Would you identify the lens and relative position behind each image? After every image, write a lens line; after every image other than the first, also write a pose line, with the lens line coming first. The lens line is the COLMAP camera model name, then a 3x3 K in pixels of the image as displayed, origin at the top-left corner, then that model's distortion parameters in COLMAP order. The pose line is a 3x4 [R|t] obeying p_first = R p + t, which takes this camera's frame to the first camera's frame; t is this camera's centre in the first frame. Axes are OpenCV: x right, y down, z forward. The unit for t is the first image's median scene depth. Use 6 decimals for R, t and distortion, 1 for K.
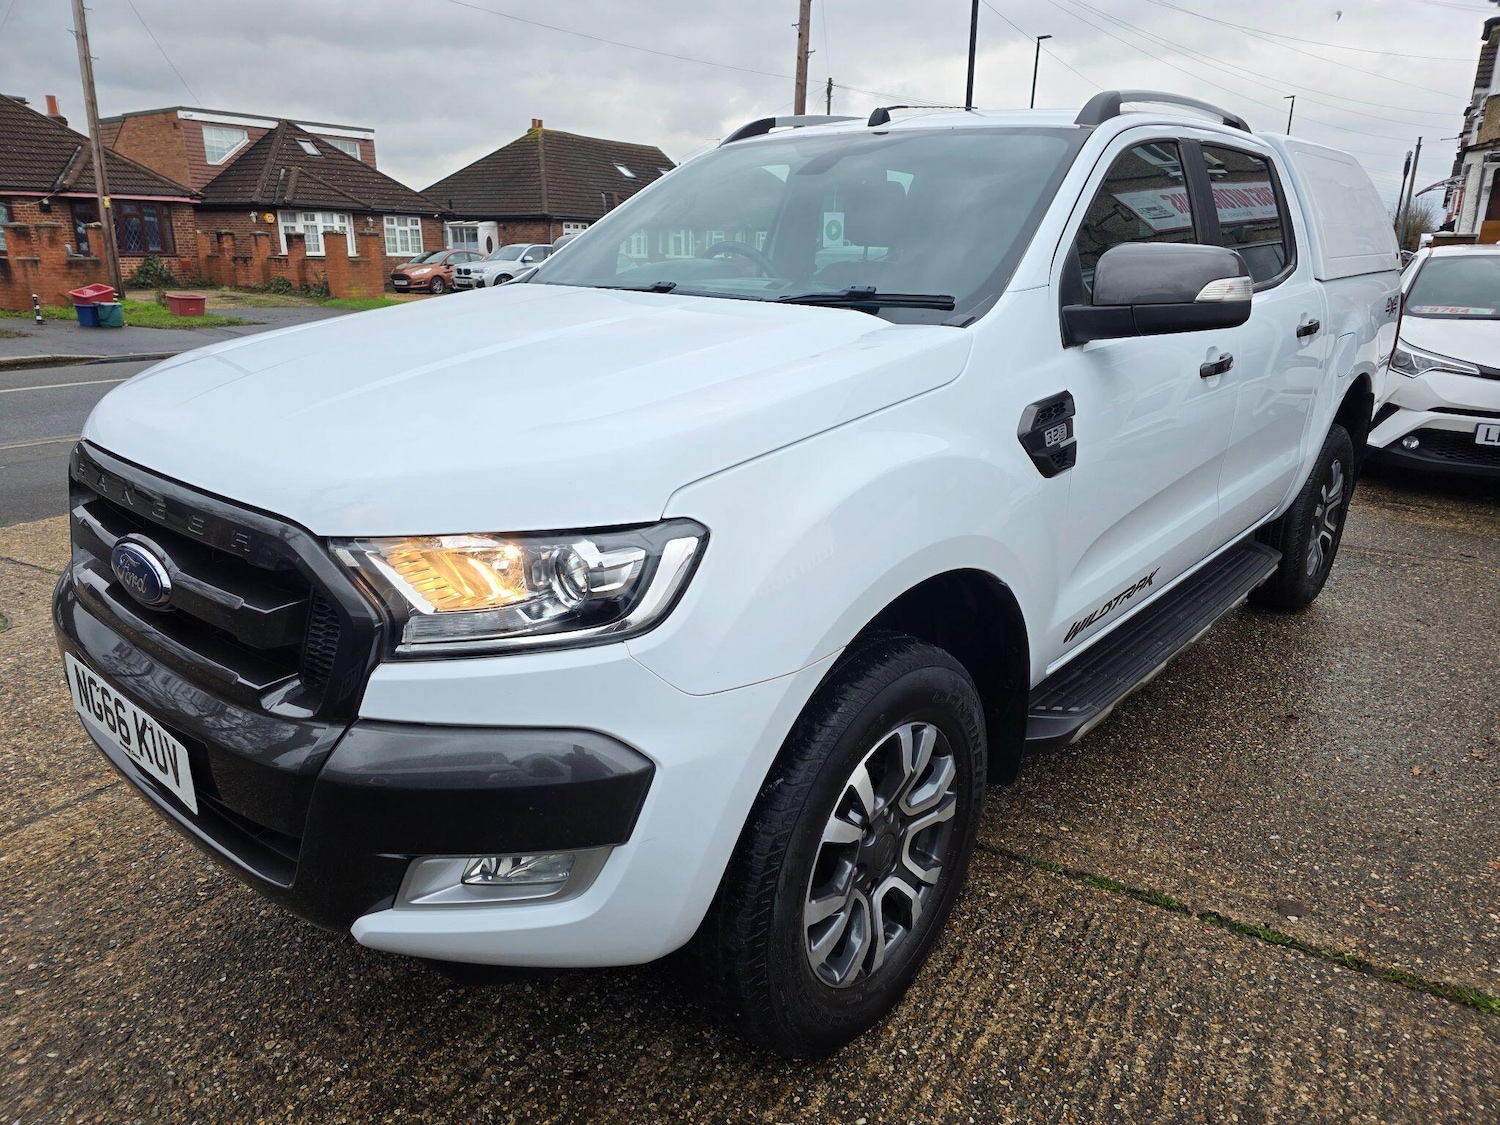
lens RADIAL K [[1019.1, 0, 753.7], [0, 1019.1, 543.4], [0, 0, 1]] dist [0.083199, -0.089499]
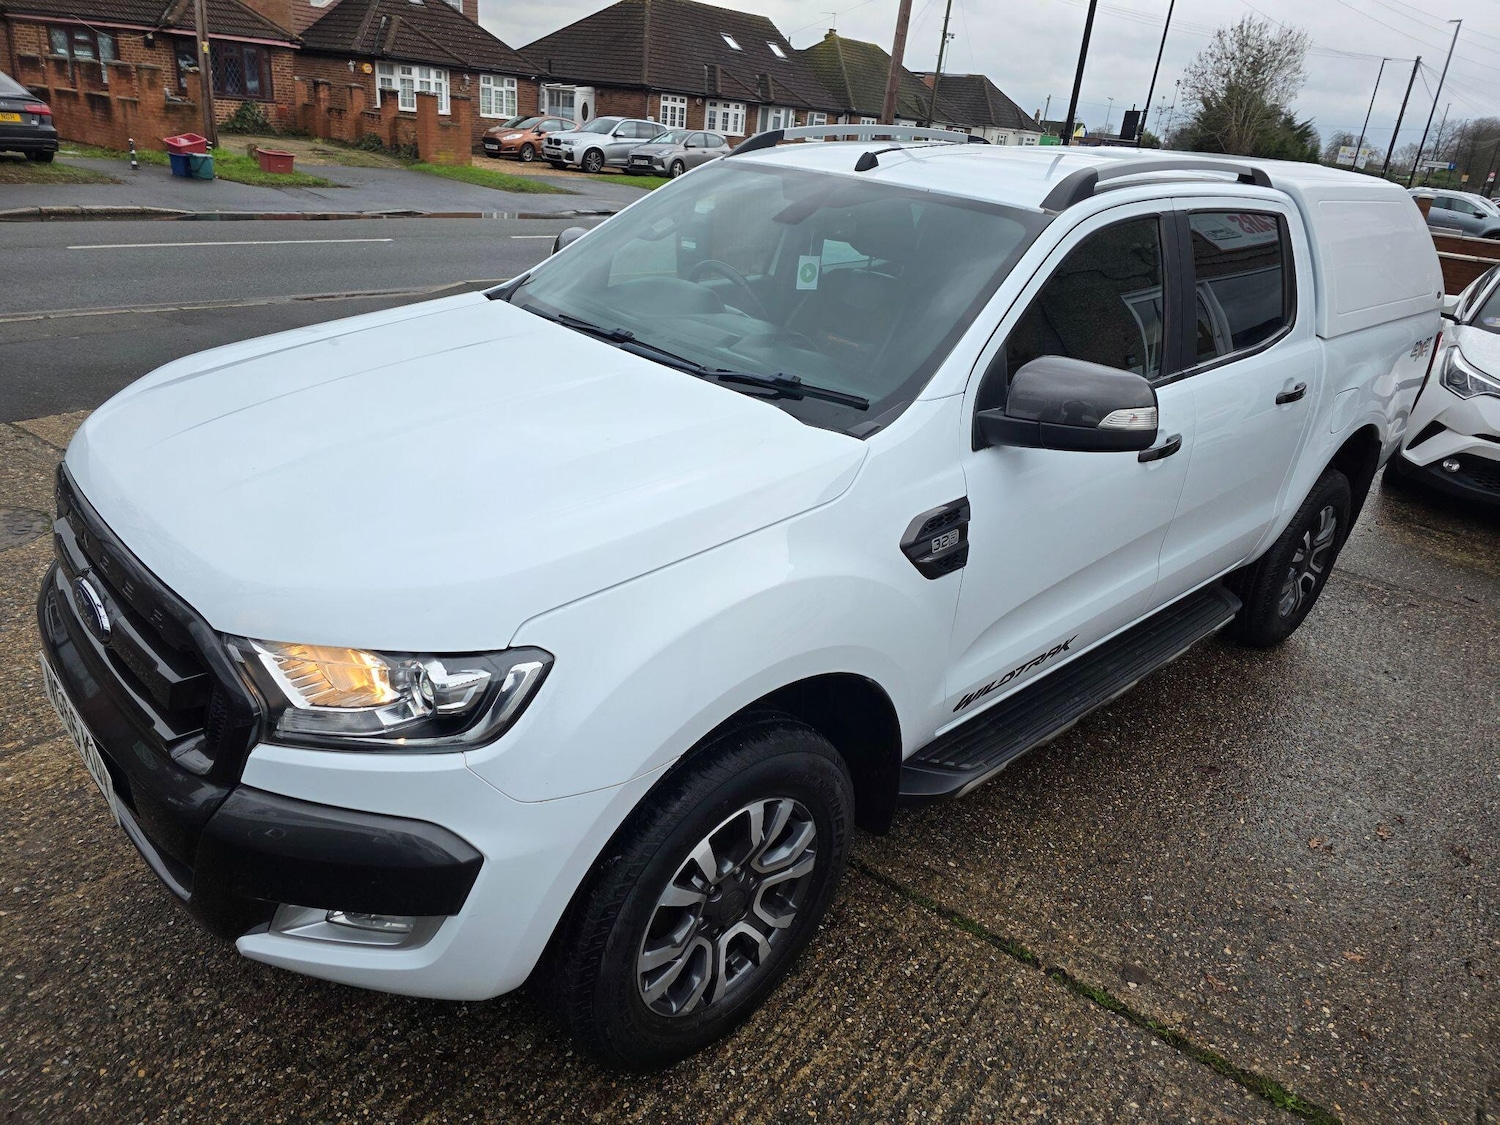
lens RADIAL K [[1019.1, 0, 753.7], [0, 1019.1, 543.4], [0, 0, 1]] dist [0.083199, -0.089499]
pose [[0.991957, 0.111795, -0.059363, 0.161250], [-0.104932, 0.988566, 0.108289, -0.199208], [0.070790, -0.101189, 0.992346, -0.067121]]
